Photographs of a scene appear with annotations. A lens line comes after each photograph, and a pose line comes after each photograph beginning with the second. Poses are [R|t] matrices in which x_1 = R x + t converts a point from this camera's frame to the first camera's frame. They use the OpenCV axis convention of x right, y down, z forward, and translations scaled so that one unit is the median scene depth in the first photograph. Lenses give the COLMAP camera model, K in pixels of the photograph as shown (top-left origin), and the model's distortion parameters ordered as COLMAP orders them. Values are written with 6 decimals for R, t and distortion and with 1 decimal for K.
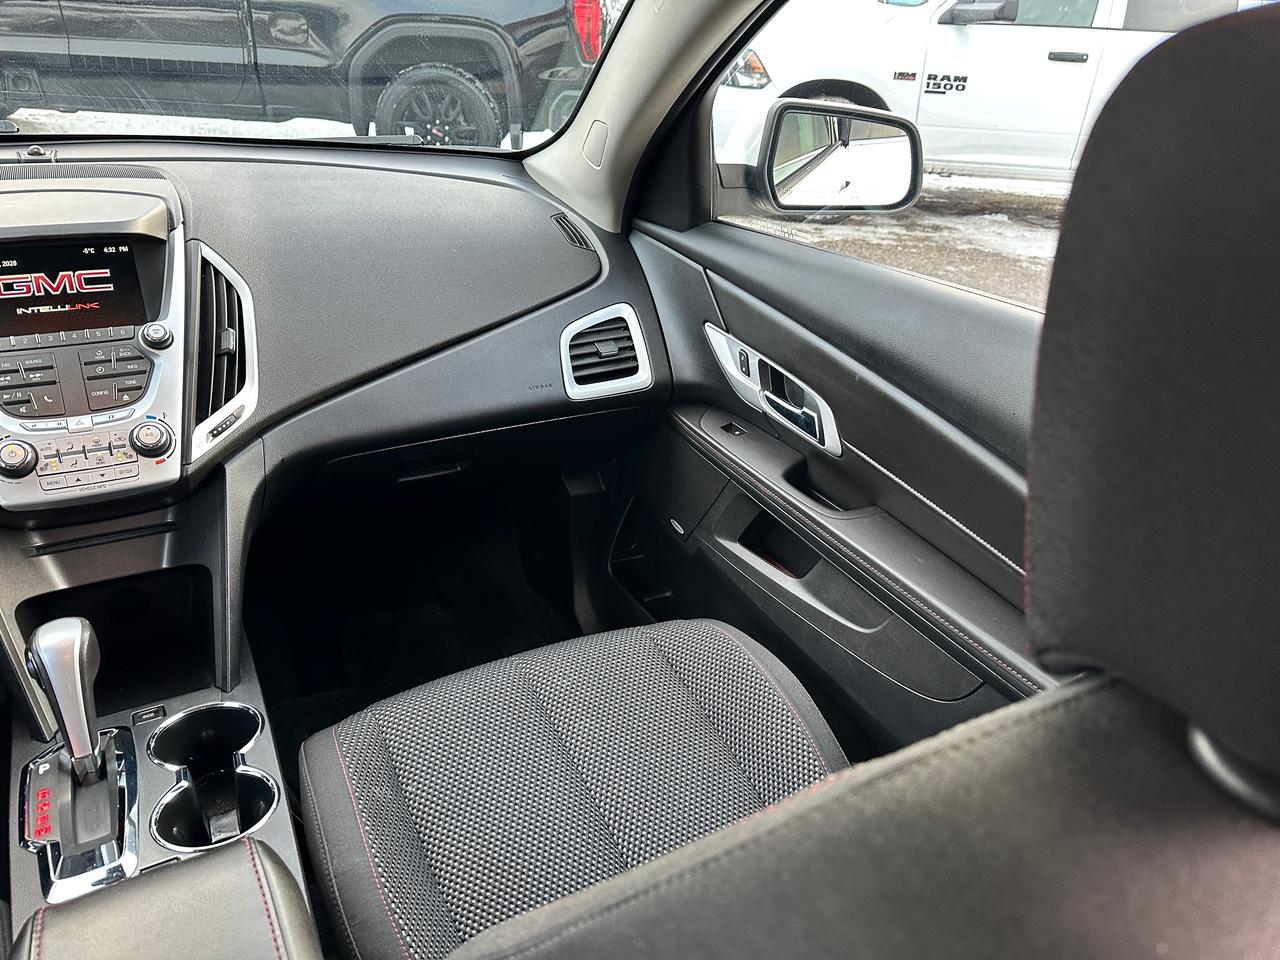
lens RADIAL K [[904.4, 0, 653.1], [0, 904.4, 488.5], [0, 0, 1]] dist [0.024253, -0.038913]
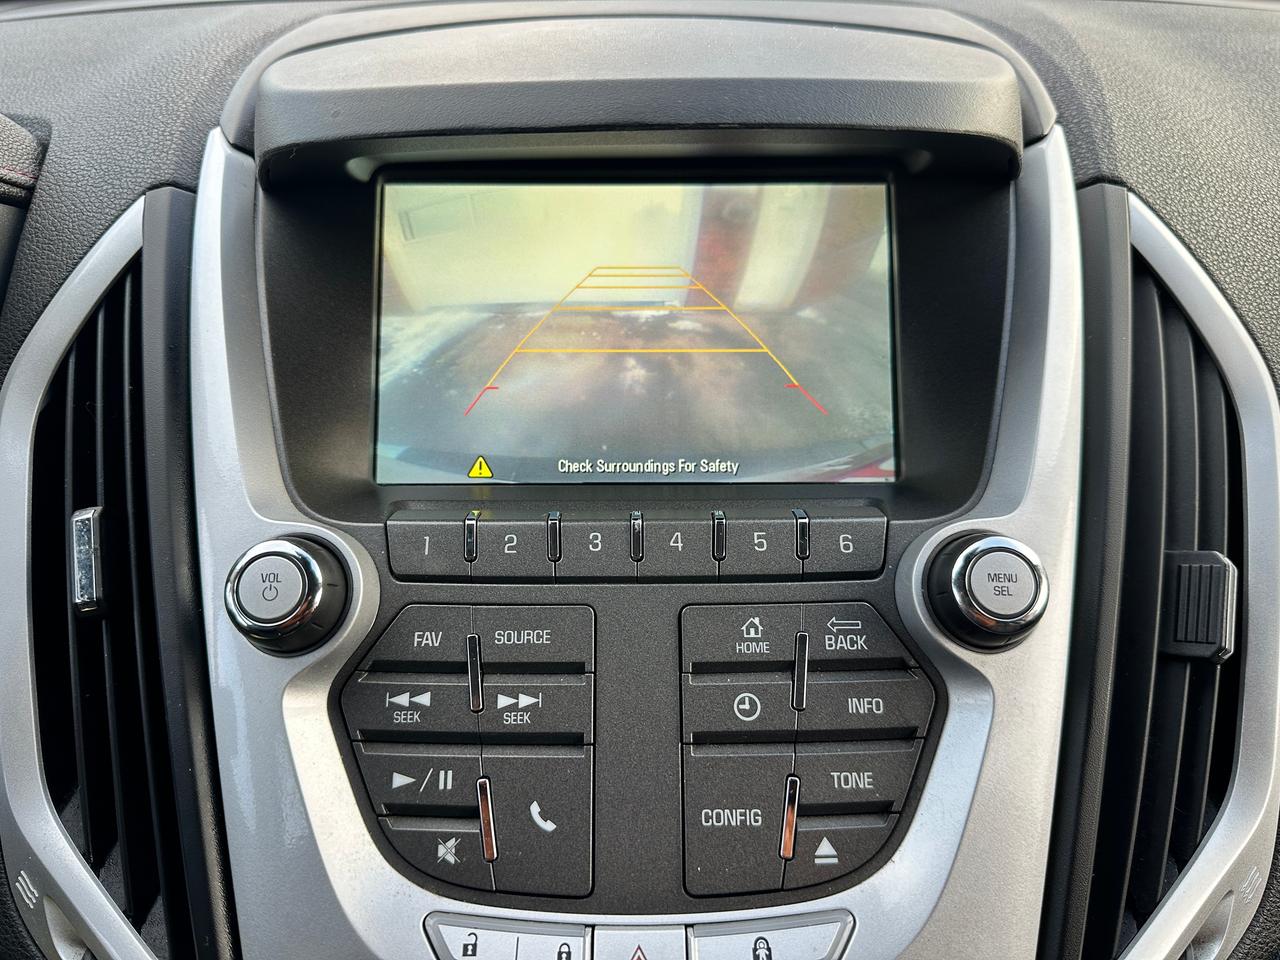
lens RADIAL K [[899.3, 0, 637.9], [0, 899.3, 472.9], [0, 0, 1]] dist [0.037184, -0.077347]
pose [[0.861653, 0.190315, -0.470462, -0.510039], [-0.178717, 0.981429, 0.069694, -0.193150], [0.474989, 0.024027, 0.879664, 0.741553]]
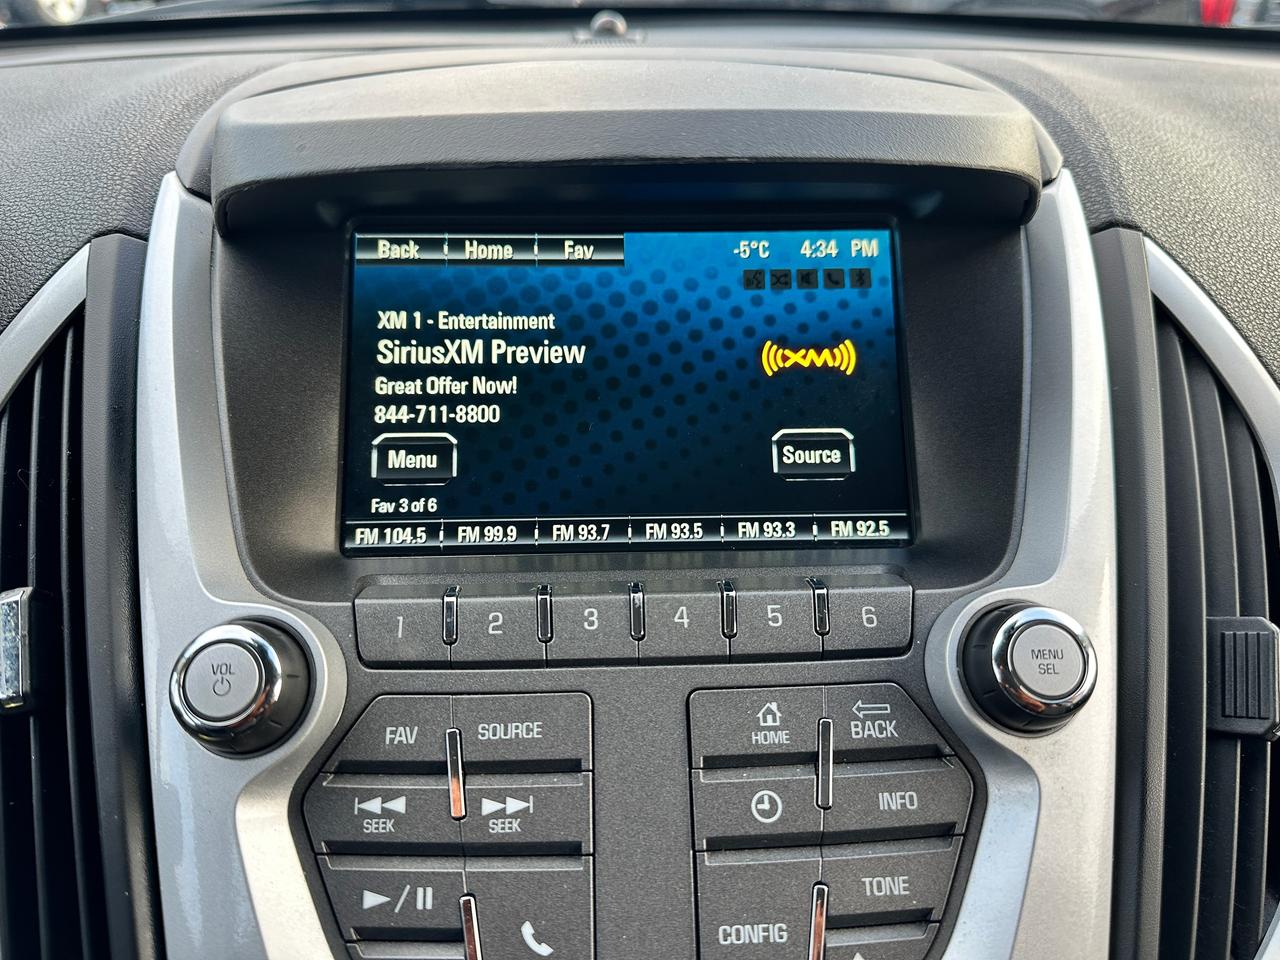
lens RADIAL K [[905.0, 0, 637.1], [0, 905.0, 483.1], [0, 0, 1]] dist [-0.008385, -0.011957]
pose [[0.879098, 0.155701, -0.450493, -0.527632], [-0.167866, 0.985723, 0.013114, -0.193029], [0.446103, 0.064094, 0.892684, 0.758506]]
